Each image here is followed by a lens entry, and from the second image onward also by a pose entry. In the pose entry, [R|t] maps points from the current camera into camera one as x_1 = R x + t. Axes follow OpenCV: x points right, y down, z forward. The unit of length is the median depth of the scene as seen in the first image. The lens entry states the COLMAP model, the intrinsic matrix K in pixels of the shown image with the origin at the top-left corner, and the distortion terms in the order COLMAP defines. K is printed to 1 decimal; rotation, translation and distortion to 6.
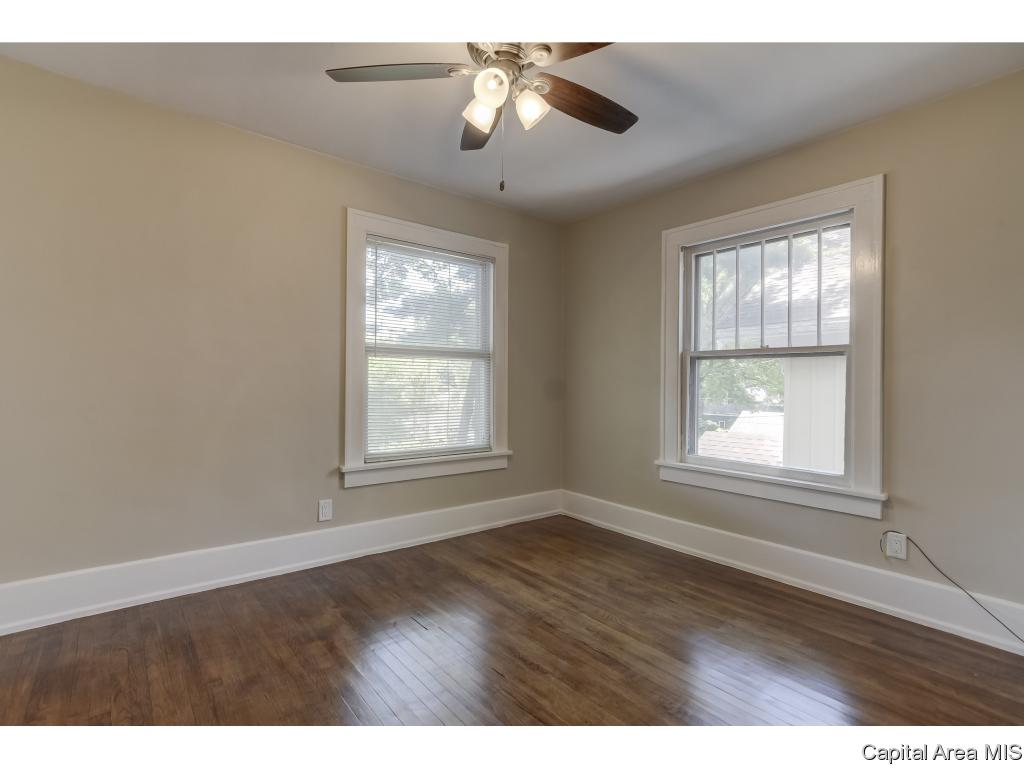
lens RADIAL K [[499.3, 0, 526.2], [0, 499.3, 384.1], [0, 0, 1]] dist [-0.001580, -0.000150]
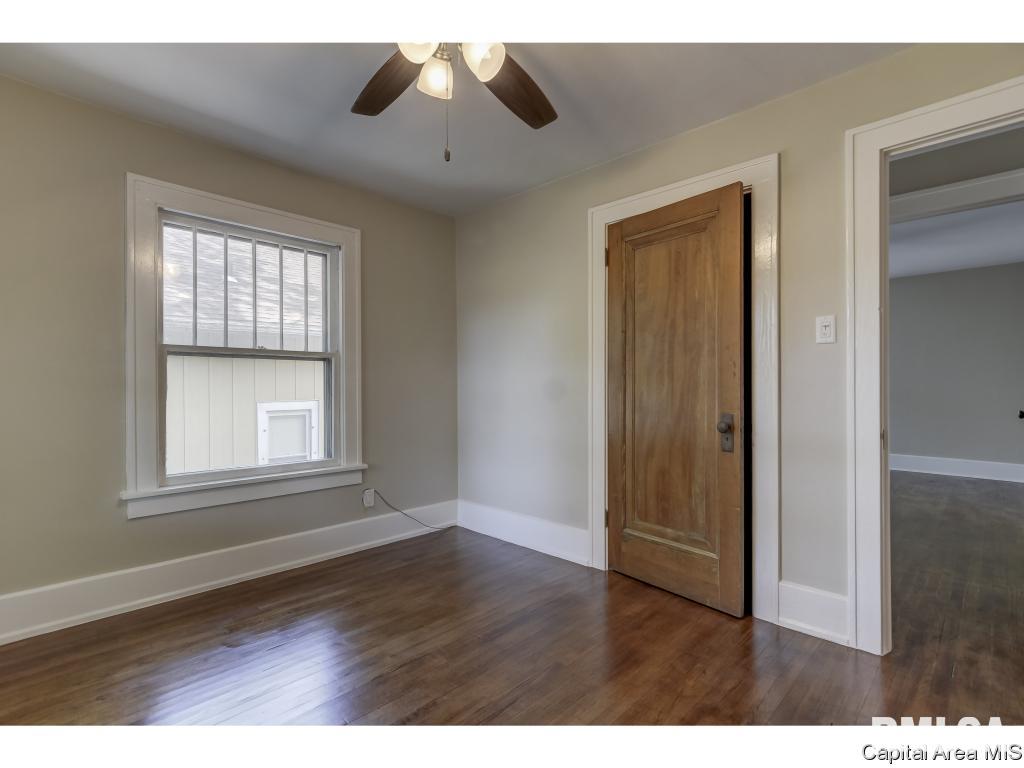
lens RADIAL K [[488.2, 0, 504.9], [0, 488.2, 386.2], [0, 0, 1]] dist [-0.000384, 0.000401]
pose [[-0.090475, -0.011186, 0.995836, -0.604089], [0.000376, 0.999936, 0.011266, -0.009193], [-0.995899, 0.001393, -0.090465, 0.669619]]
